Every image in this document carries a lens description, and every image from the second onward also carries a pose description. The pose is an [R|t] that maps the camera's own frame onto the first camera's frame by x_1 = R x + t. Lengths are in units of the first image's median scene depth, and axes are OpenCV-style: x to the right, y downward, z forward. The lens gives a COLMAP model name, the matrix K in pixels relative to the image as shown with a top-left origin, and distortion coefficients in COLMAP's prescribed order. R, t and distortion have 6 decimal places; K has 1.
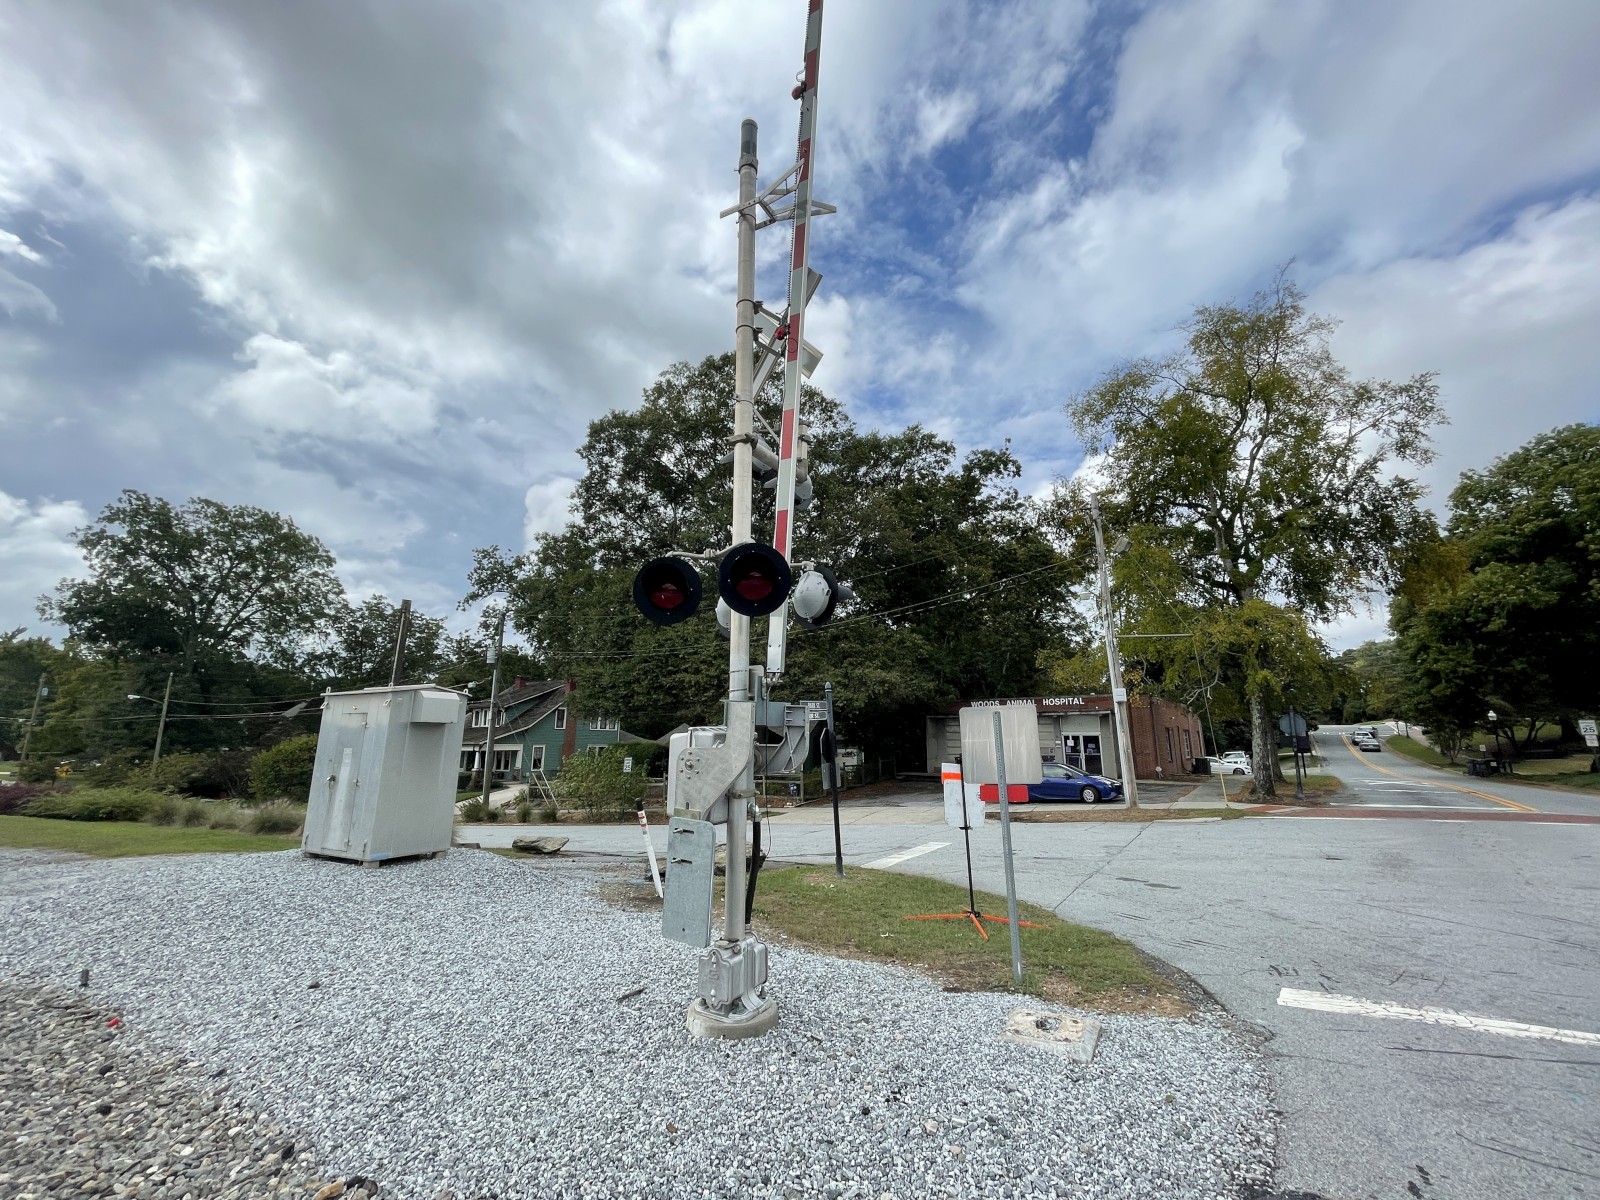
lens RADIAL K [[648.5, 0, 800.0], [0, 648.5, 600.0], [0, 0, 1]] dist [-0.000230, 0.000089]
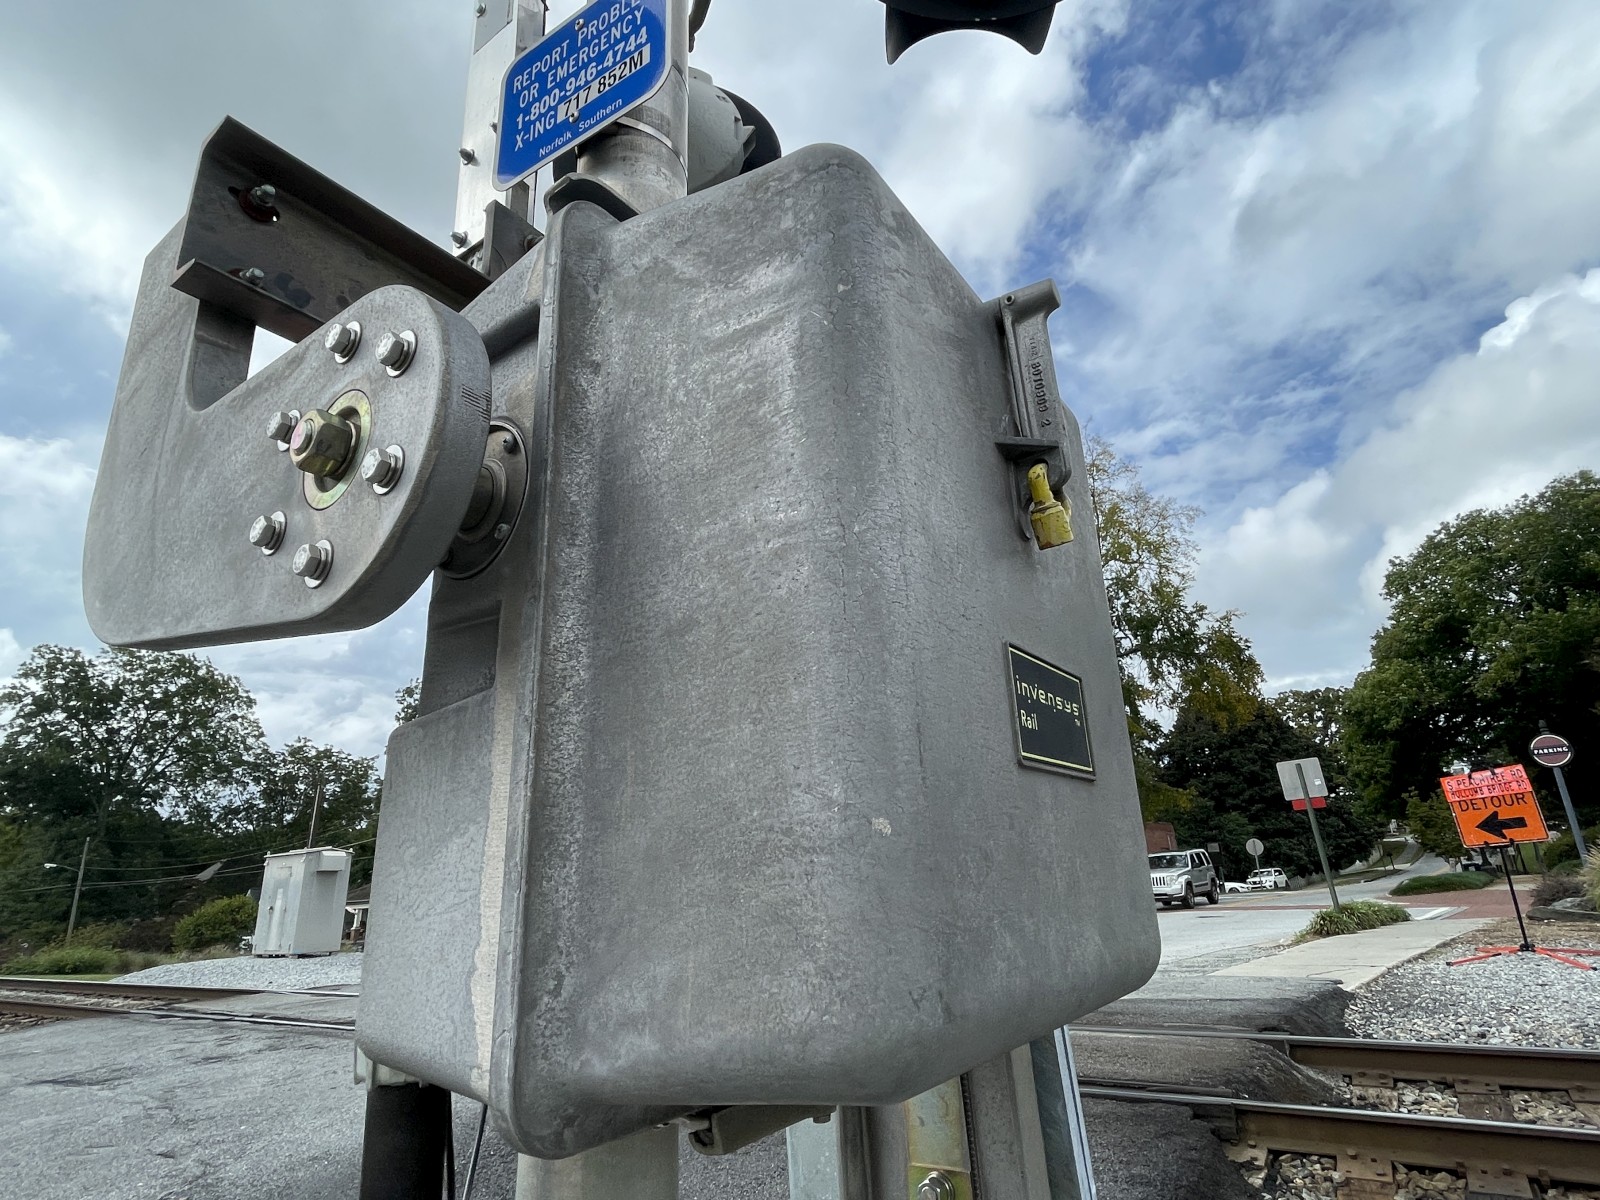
lens RADIAL K [[857.8, 0, 803.4], [0, 857.8, 594.0], [0, 0, 1]] dist [-0.000094, 0.000643]
pose [[0.997113, -0.061607, -0.044391, 0.201250], [0.056126, 0.991707, -0.115619, -0.049348], [0.051146, 0.112793, 0.992301, -0.307620]]
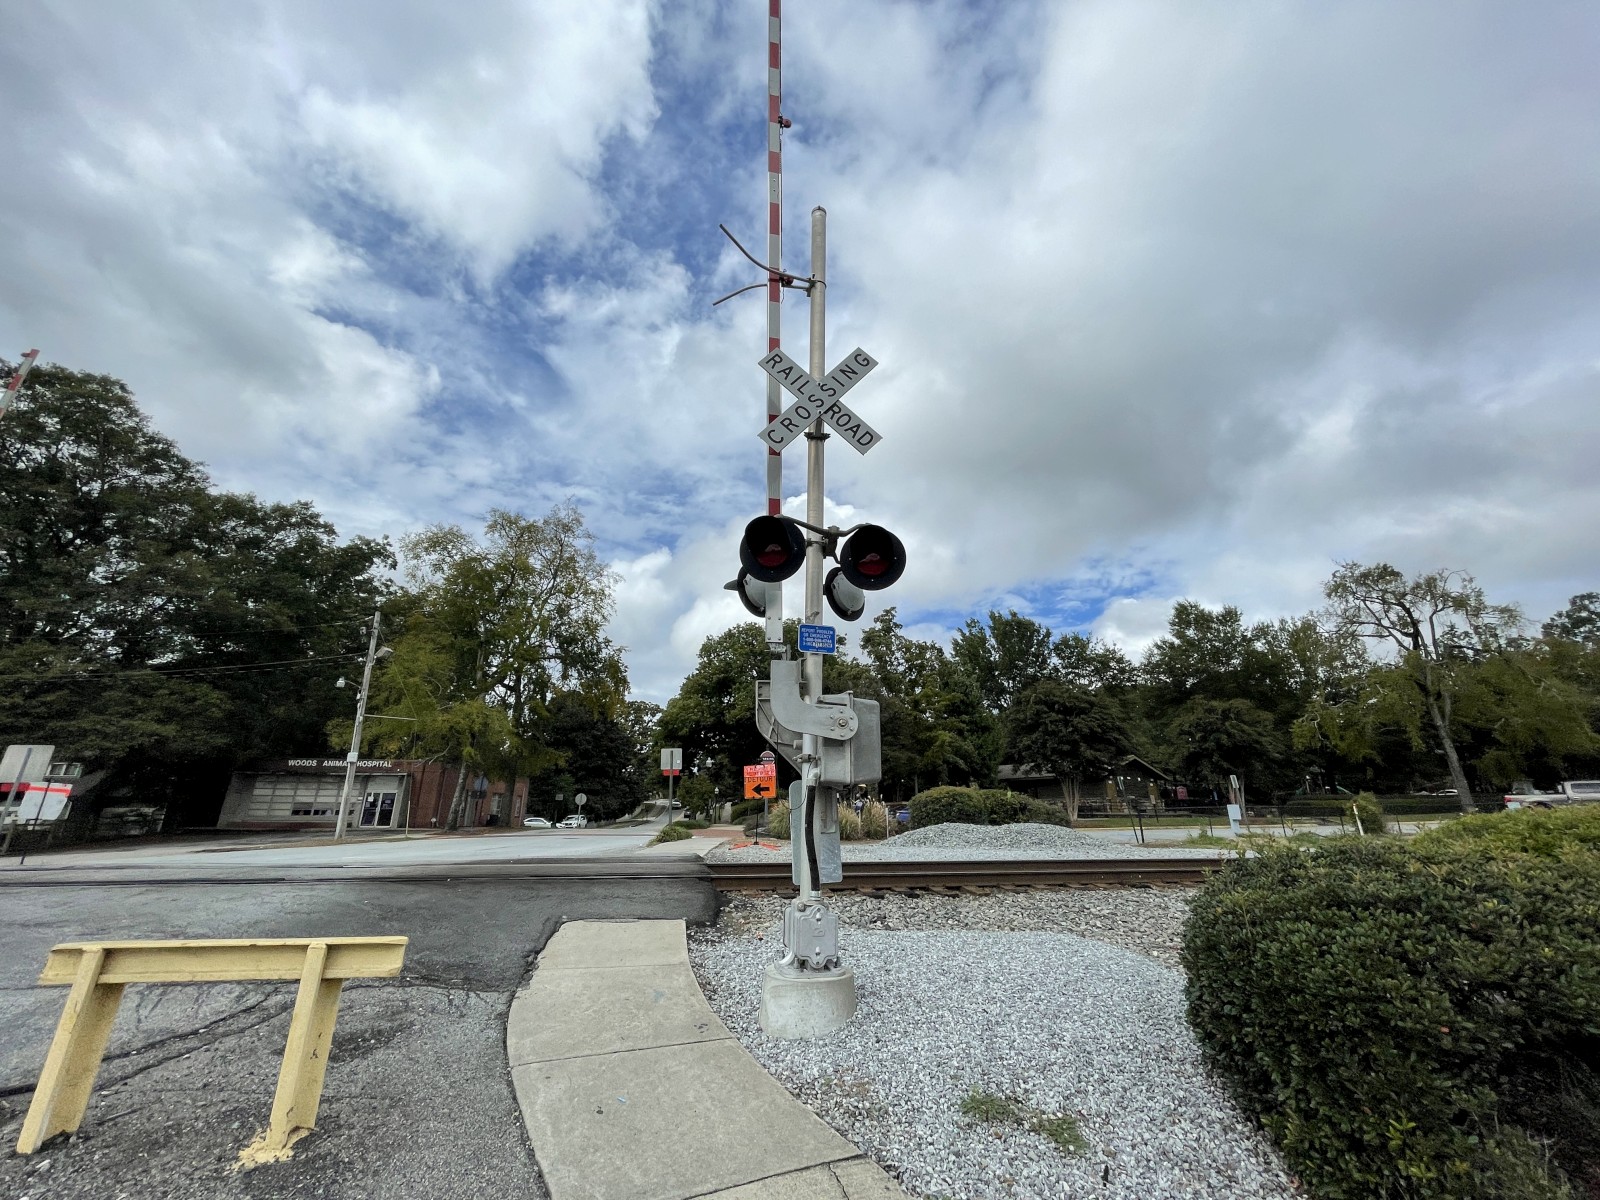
lens RADIAL K [[646.7, 0, 804.6], [0, 646.7, 601.1], [0, 0, 1]] dist [-0.000052, -0.000601]
pose [[0.719791, 0.223915, 0.657087, 0.105701], [-0.152984, 0.974445, -0.164478, -0.054787], [-0.677124, 0.017866, 0.735652, -0.372615]]
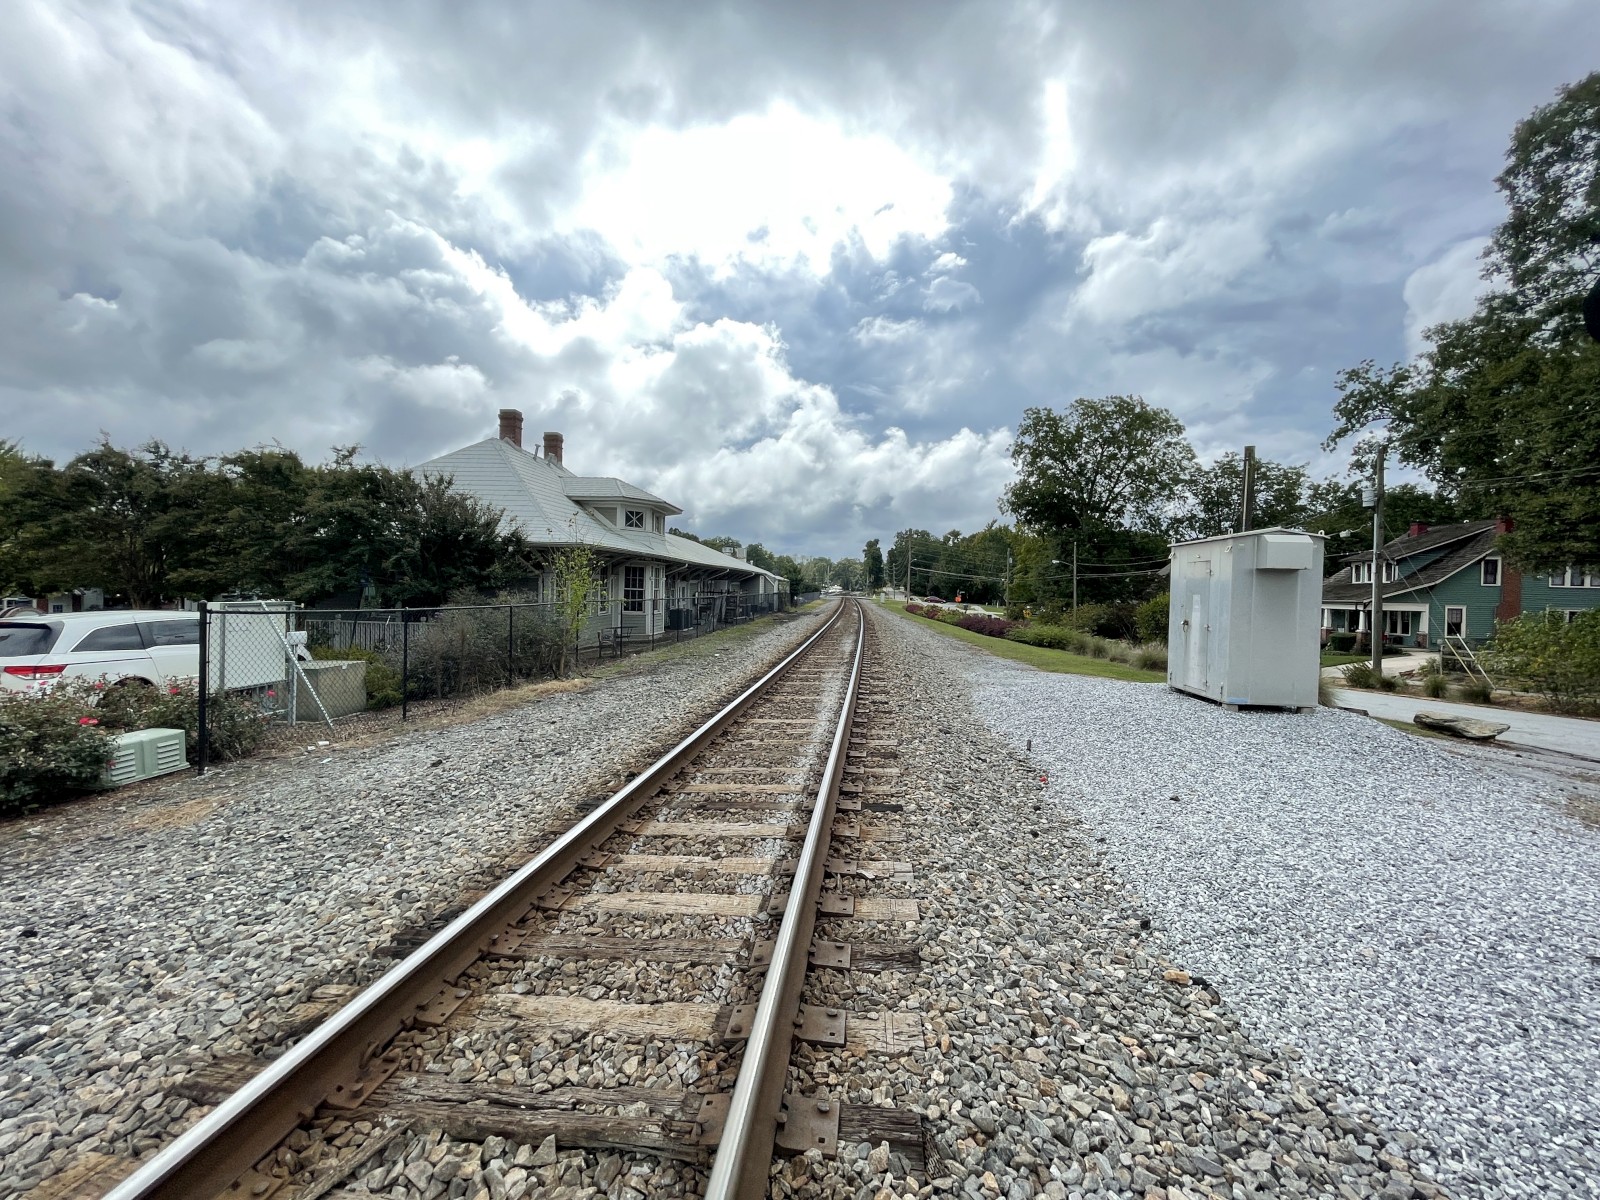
lens RADIAL K [[643.9, 0, 808.0], [0, 643.9, 595.0], [0, 0, 1]] dist [-0.001574, 0.000588]
pose [[0.393023, 0.014959, -0.919407, 0.000341], [0.175334, 0.980304, 0.090901, 0.006889], [0.902658, -0.196929, 0.382659, 0.012798]]
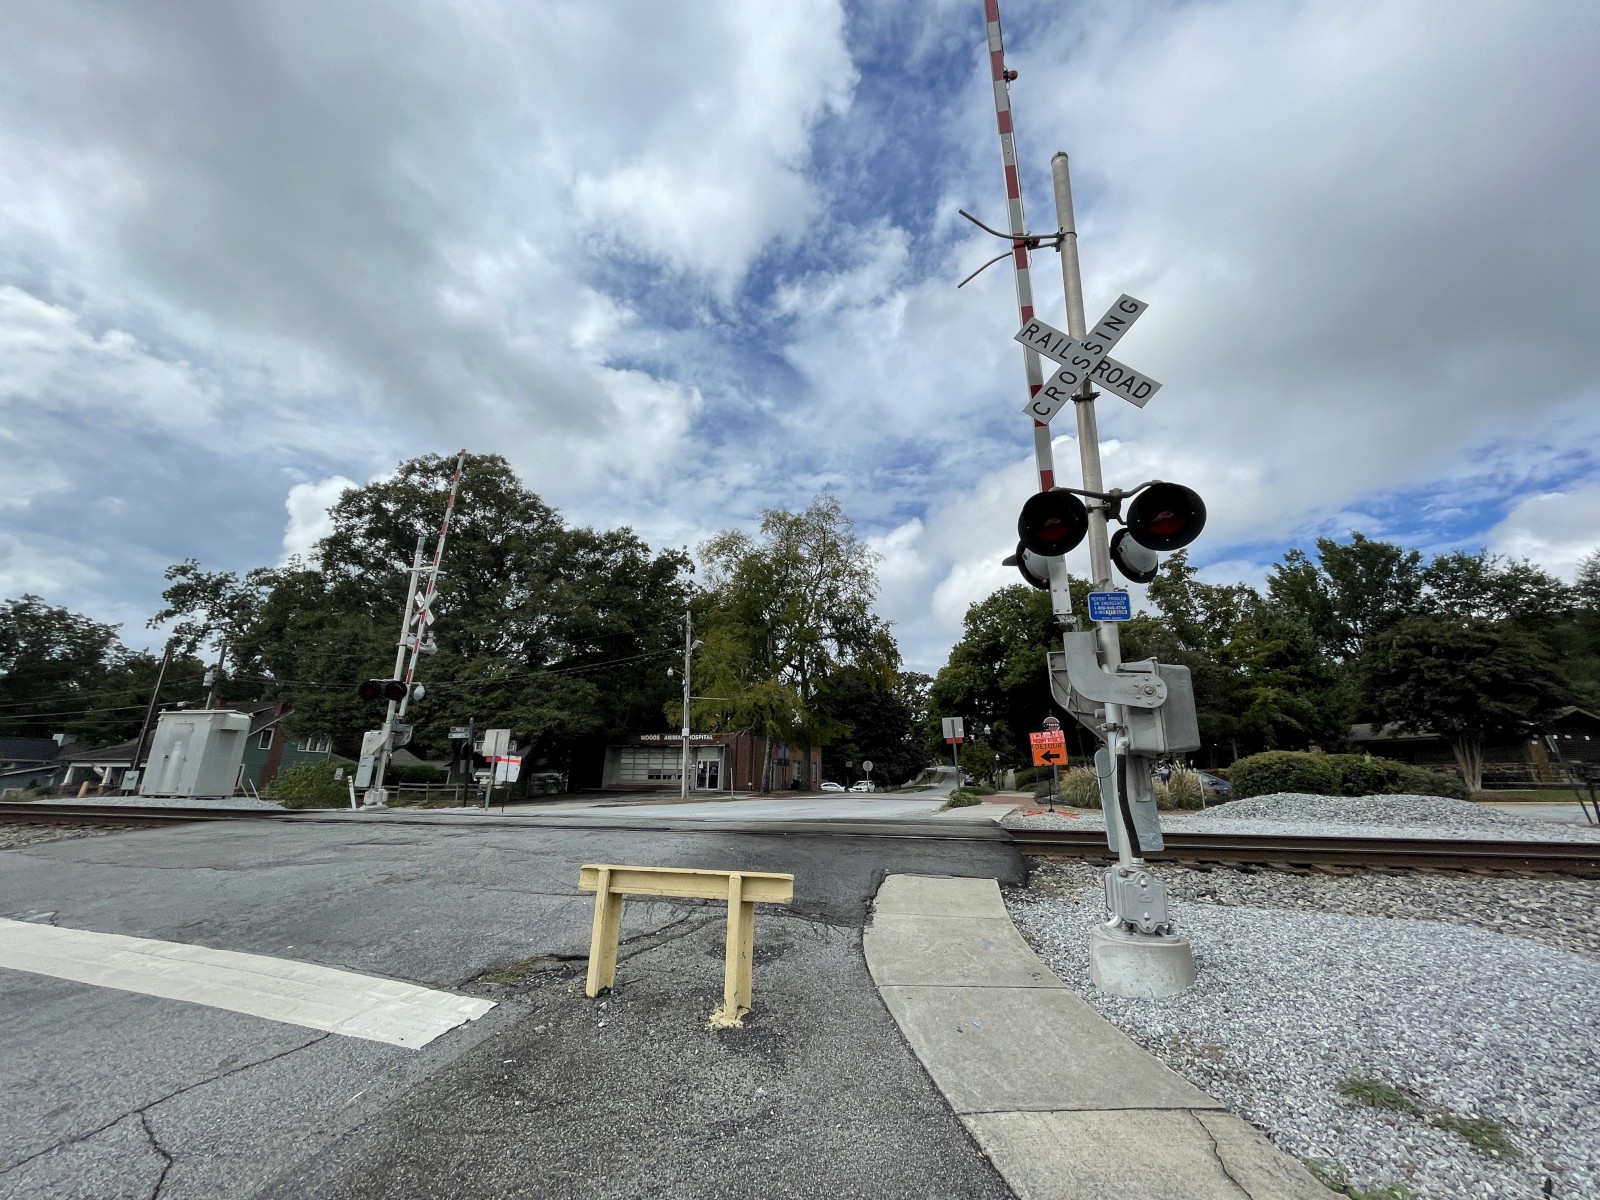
lens RADIAL K [[646.7, 0, 804.6], [0, 646.7, 601.1], [0, 0, 1]] dist [-0.000052, -0.000601]
pose [[0.936544, 0.105916, 0.334167, 0.095316], [-0.087638, 0.993735, -0.069355, -0.056102], [-0.339419, 0.035669, 0.939959, -0.378295]]
